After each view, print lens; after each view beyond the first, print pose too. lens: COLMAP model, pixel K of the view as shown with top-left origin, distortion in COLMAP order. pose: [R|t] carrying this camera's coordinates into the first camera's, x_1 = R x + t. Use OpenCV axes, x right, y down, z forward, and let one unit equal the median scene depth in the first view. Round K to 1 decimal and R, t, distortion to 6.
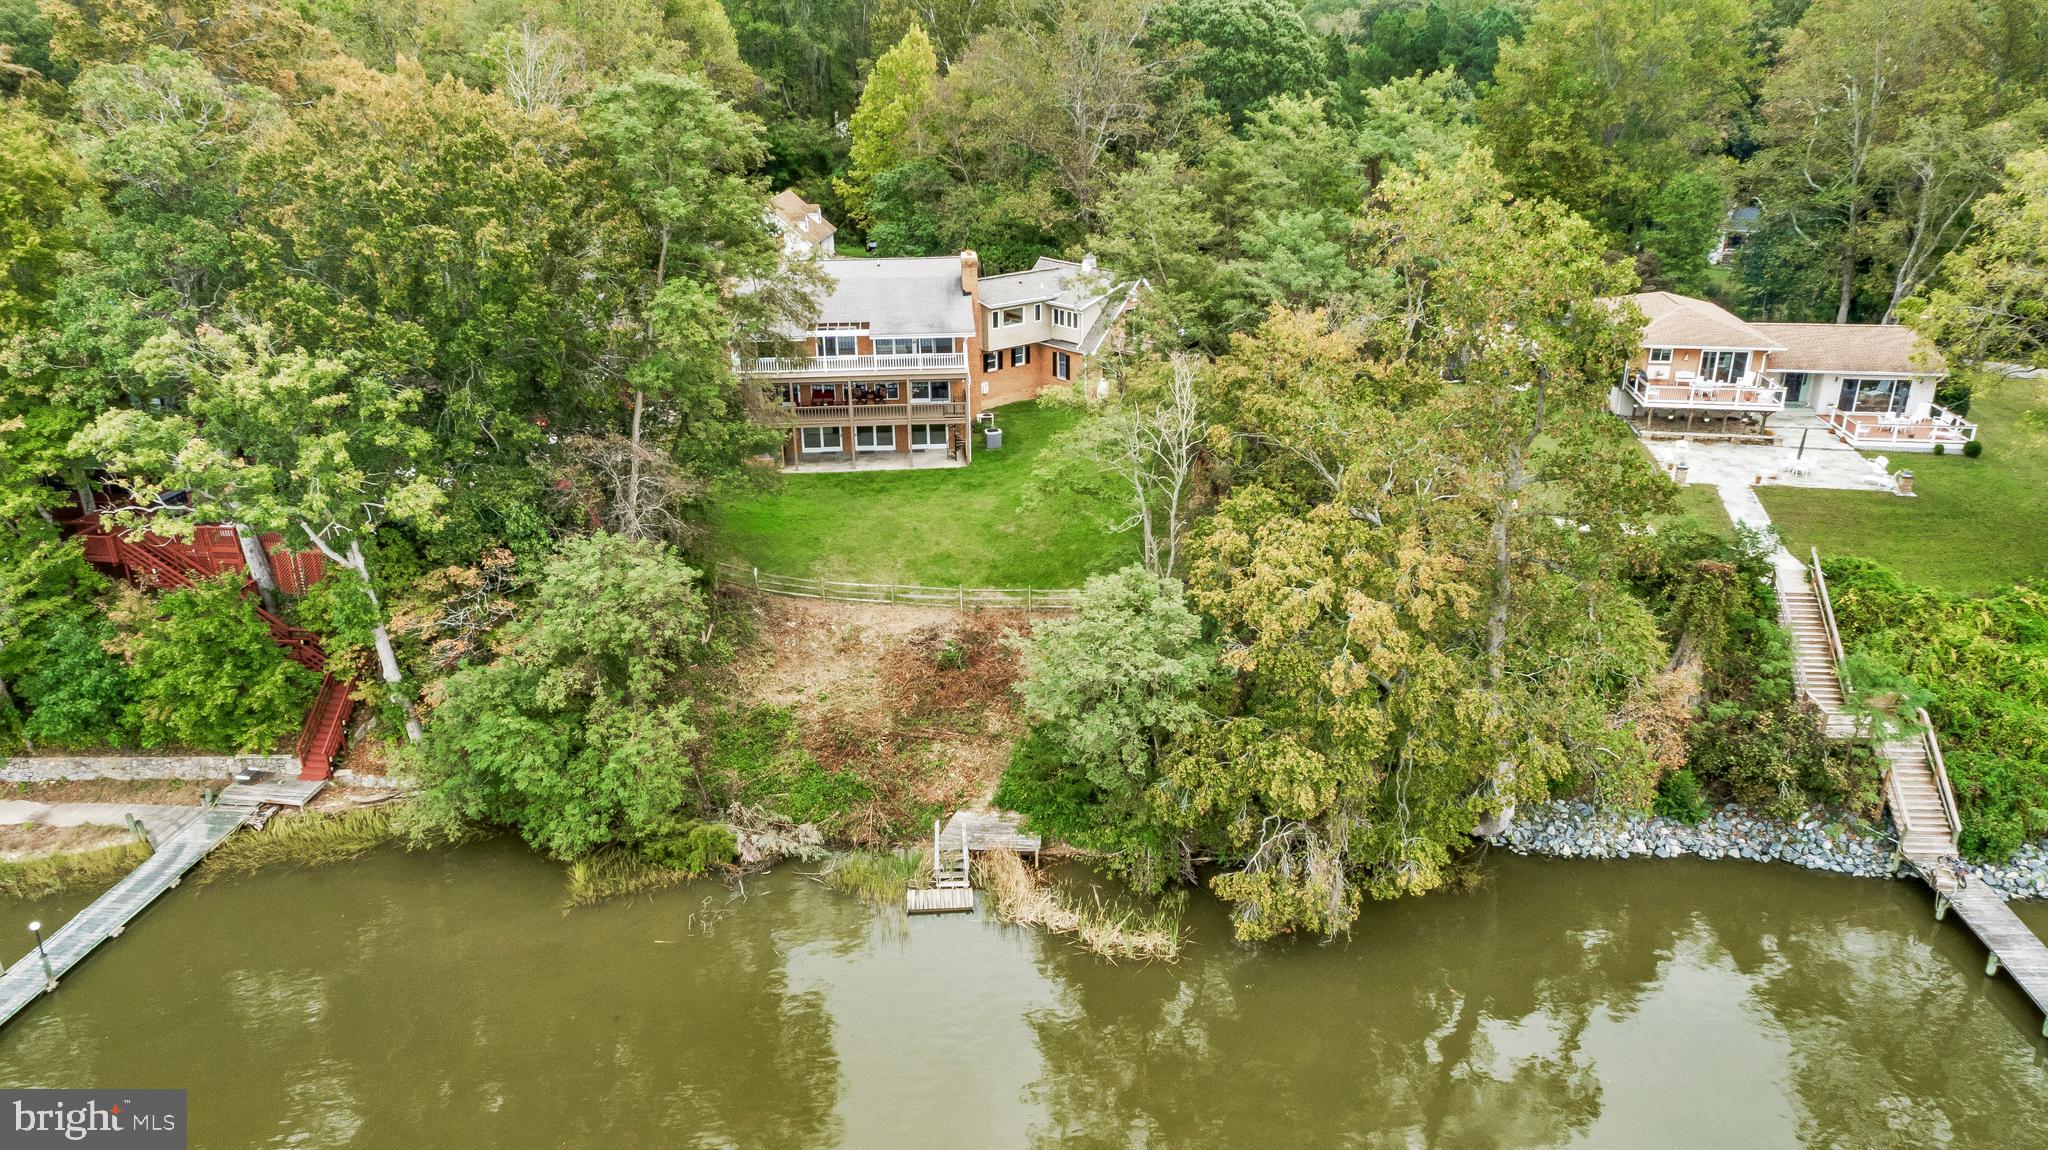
lens RADIAL K [[1398.6, 0, 1025.3], [0, 1398.6, 578.4], [0, 0, 1]] dist [-0.028477, 0.023532]
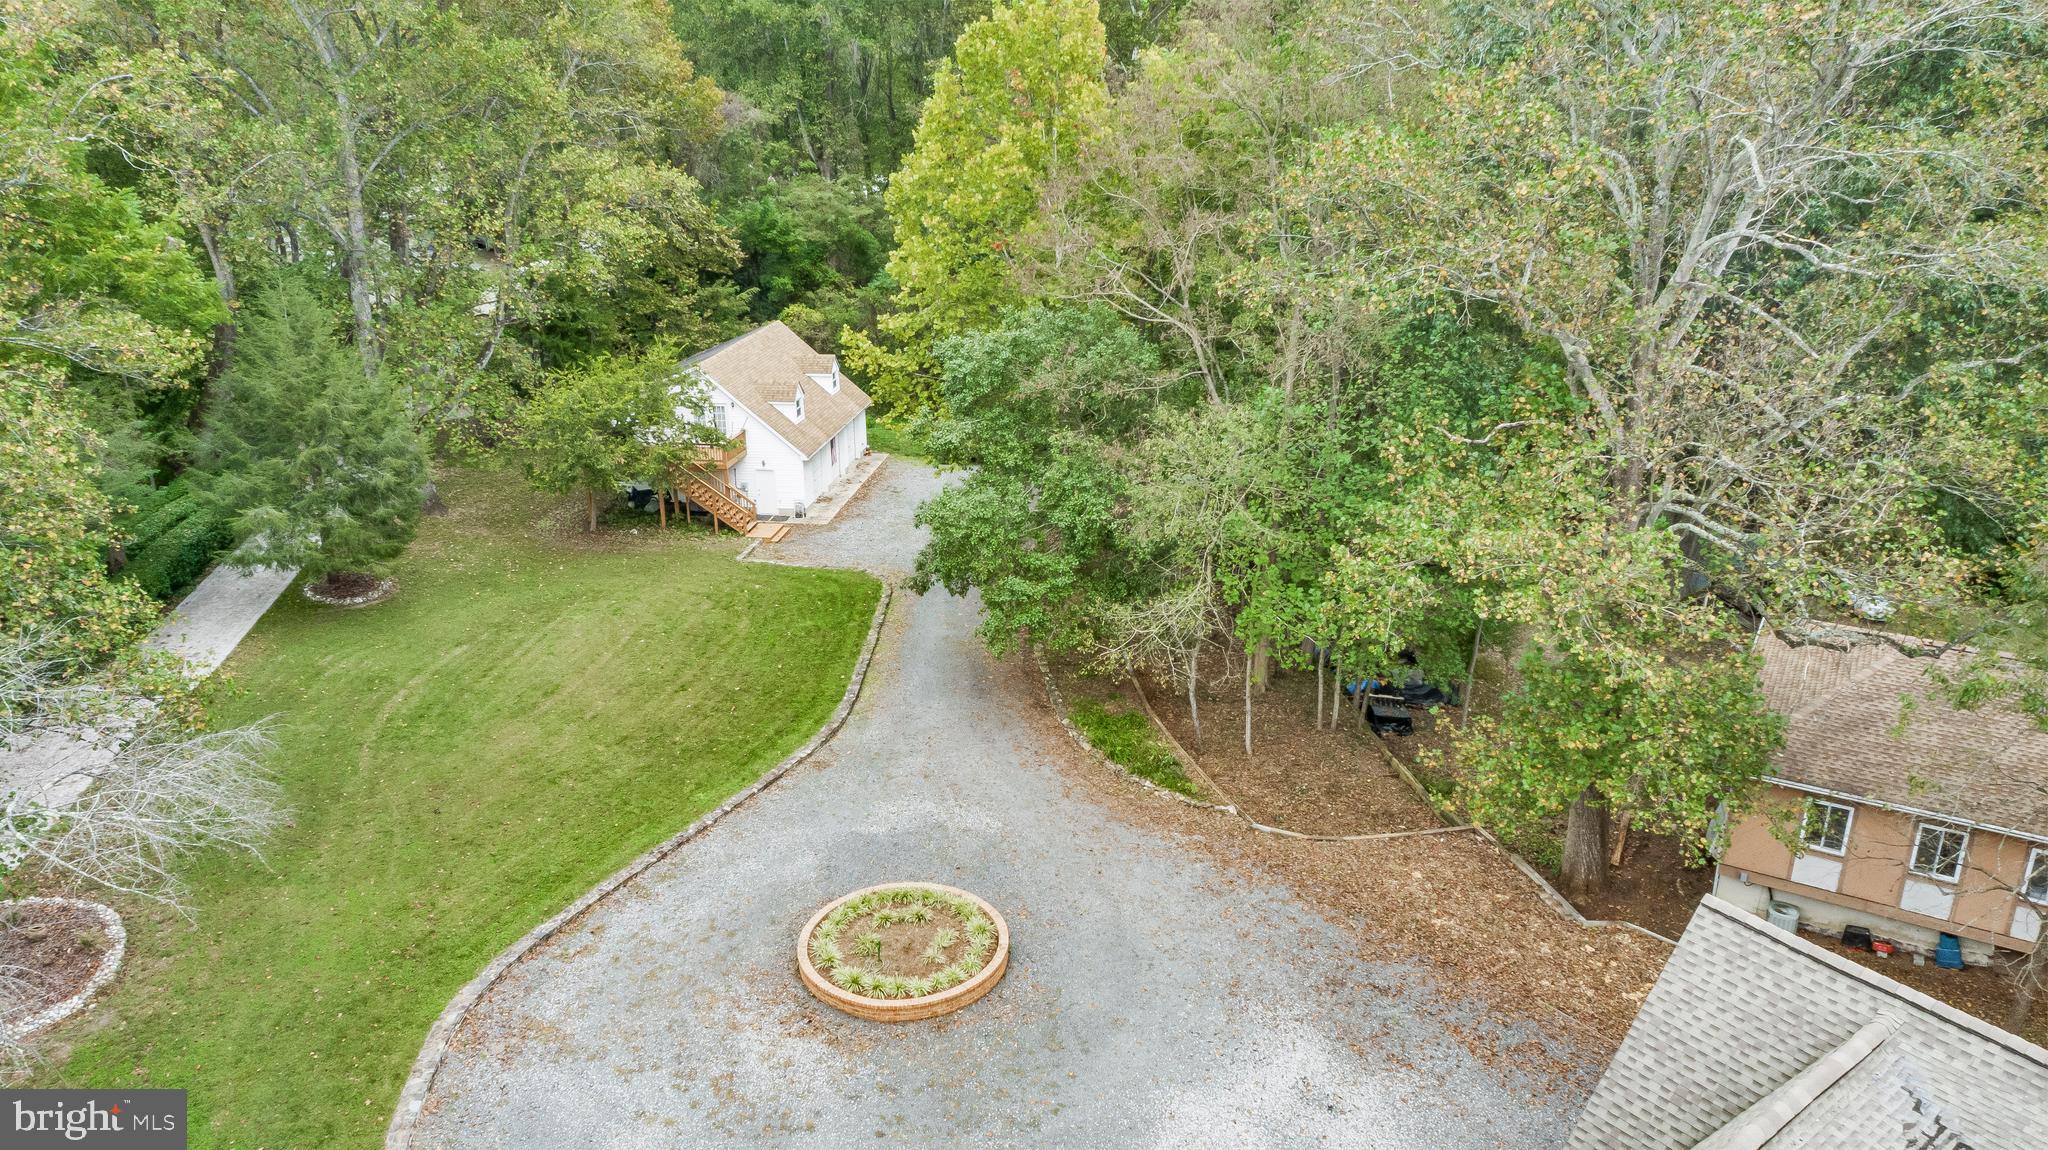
lens RADIAL K [[1398.6, 0, 1021.5], [0, 1398.6, 564.8], [0, 0, 1]] dist [-0.028477, 0.023532]
pose [[0.997619, 0.021091, -0.065658, -0.133025], [-0.023488, 0.999077, -0.035957, -0.467794], [0.064839, 0.037413, 0.997194, 1.371339]]
